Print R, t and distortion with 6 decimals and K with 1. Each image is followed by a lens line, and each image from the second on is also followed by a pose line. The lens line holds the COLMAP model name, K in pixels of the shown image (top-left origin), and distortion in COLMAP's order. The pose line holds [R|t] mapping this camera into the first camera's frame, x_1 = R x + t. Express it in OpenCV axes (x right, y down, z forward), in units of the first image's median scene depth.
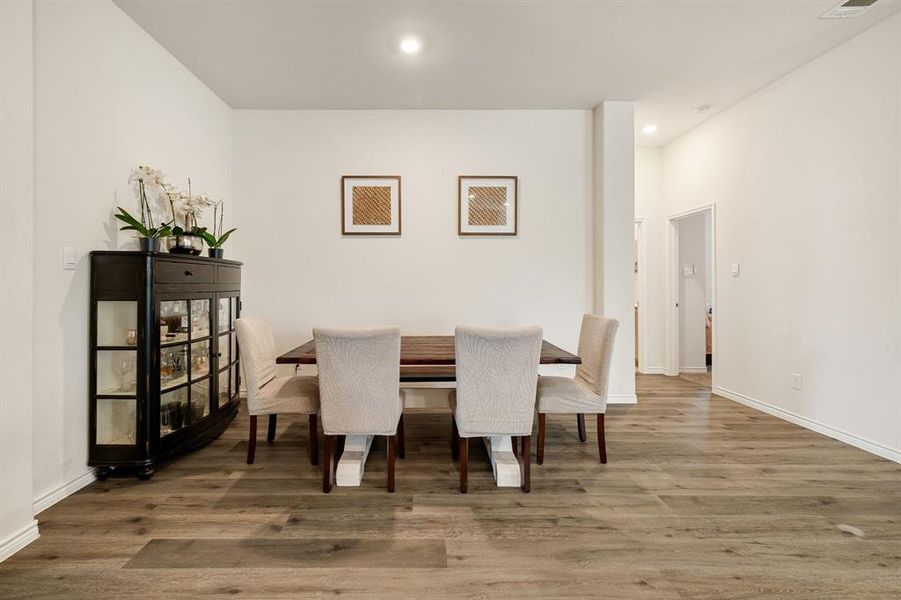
lens RADIAL K [[388.4, 0, 424.5], [0, 388.4, 284.8], [0, 0, 1]] dist [0.000158, -0.000100]
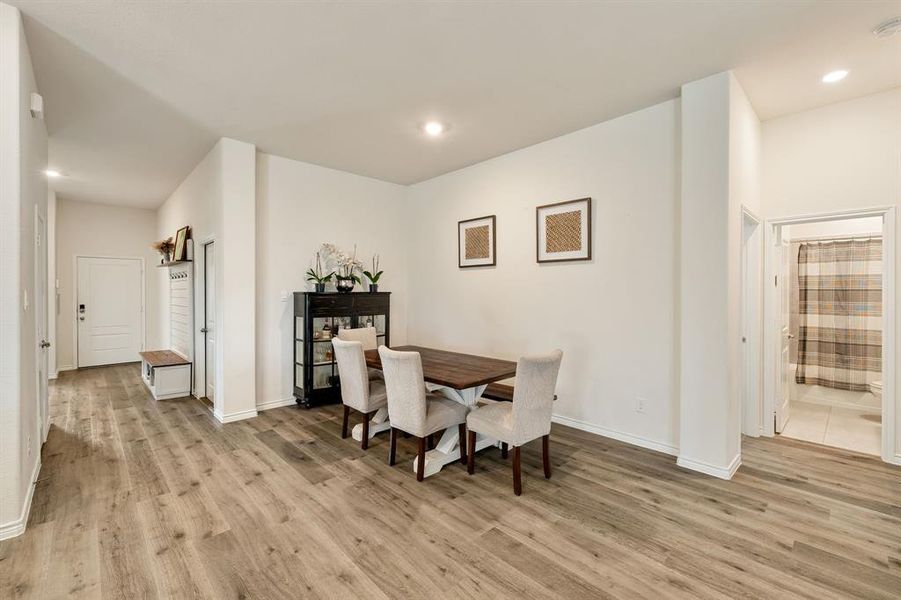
lens RADIAL K [[385.8, 0, 448.2], [0, 385.8, 292.4], [0, 0, 1]] dist [0.001564, 0.000417]
pose [[0.685767, 0.000430, -0.727821, 0.832522], [0.000040, 1.000000, 0.000628, -0.060185], [0.727821, -0.000459, 0.685767, 0.128767]]
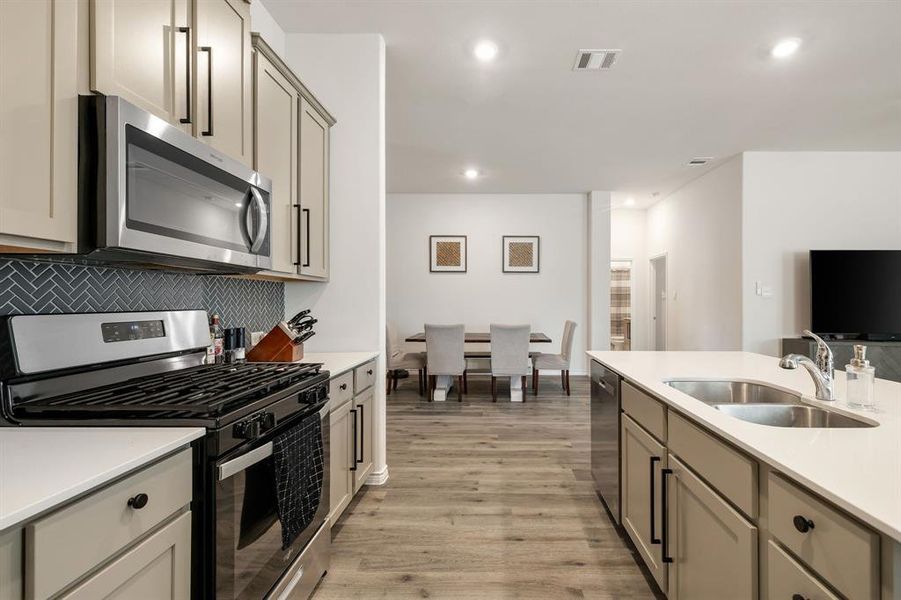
lens RADIAL K [[396.5, 0, 492.7], [0, 396.5, 301.5], [0, 0, 1]] dist [0.000359, 0.000093]
pose [[0.999974, 0.003044, -0.006486, 0.069938], [-0.003055, 0.999994, -0.001703, -0.008150], [0.006481, 0.001723, 0.999978, -0.767728]]
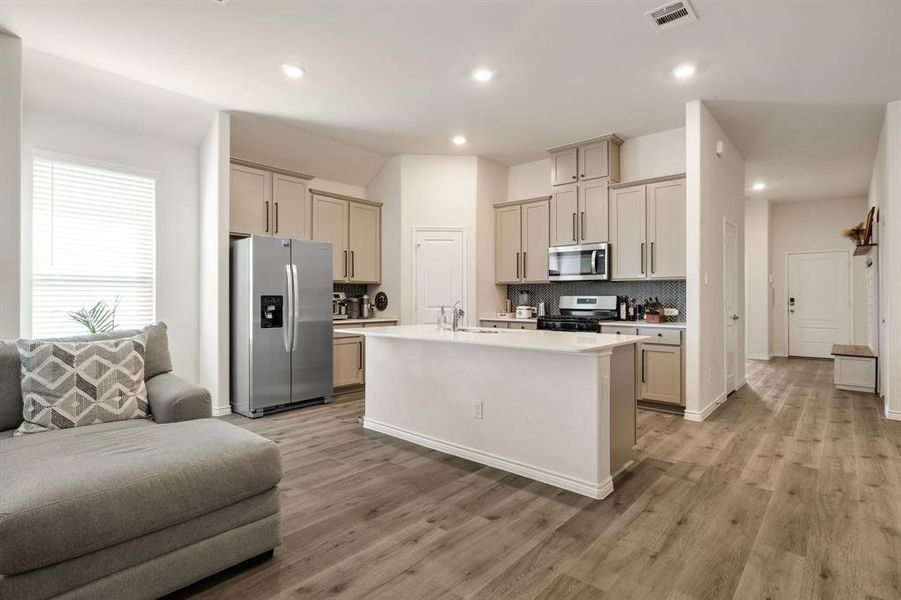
lens RADIAL K [[446.8, 0, 446.0], [0, 446.8, 296.3], [0, 0, 1]] dist [-0.002451, -0.000193]
pose [[-0.667967, -0.004976, -0.744175, 1.252216], [-0.002641, 0.999987, -0.004317, 0.013671], [0.744186, -0.000918, -0.667971, 0.357830]]
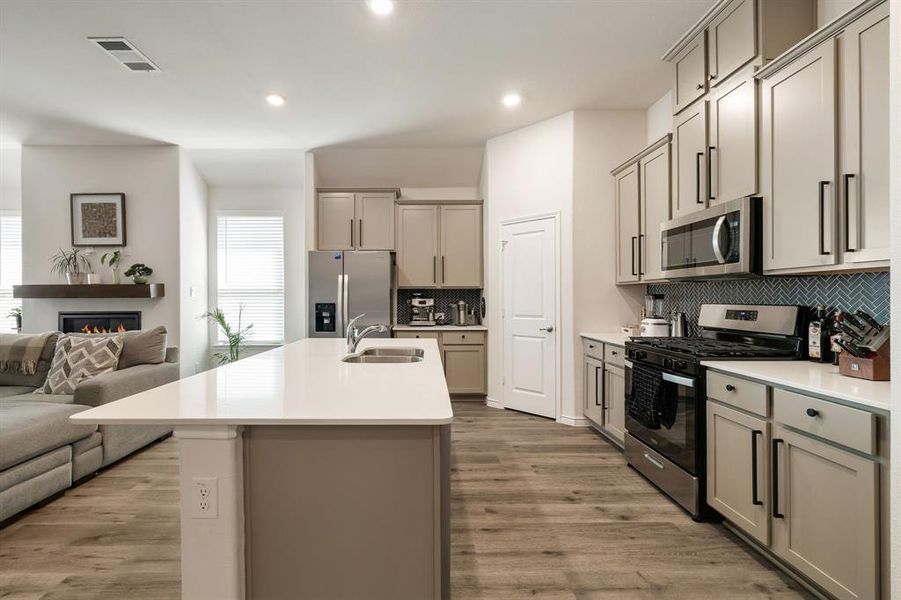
lens RADIAL K [[387.7, 0, 426.8], [0, 387.7, 295.7], [0, 0, 1]] dist [0.000417, 0.000236]
pose [[-0.999998, 0.001967, 0.000065, 0.278846], [0.001966, 0.999992, -0.003482, -0.012382], [-0.000072, -0.003482, -0.999994, 0.389117]]
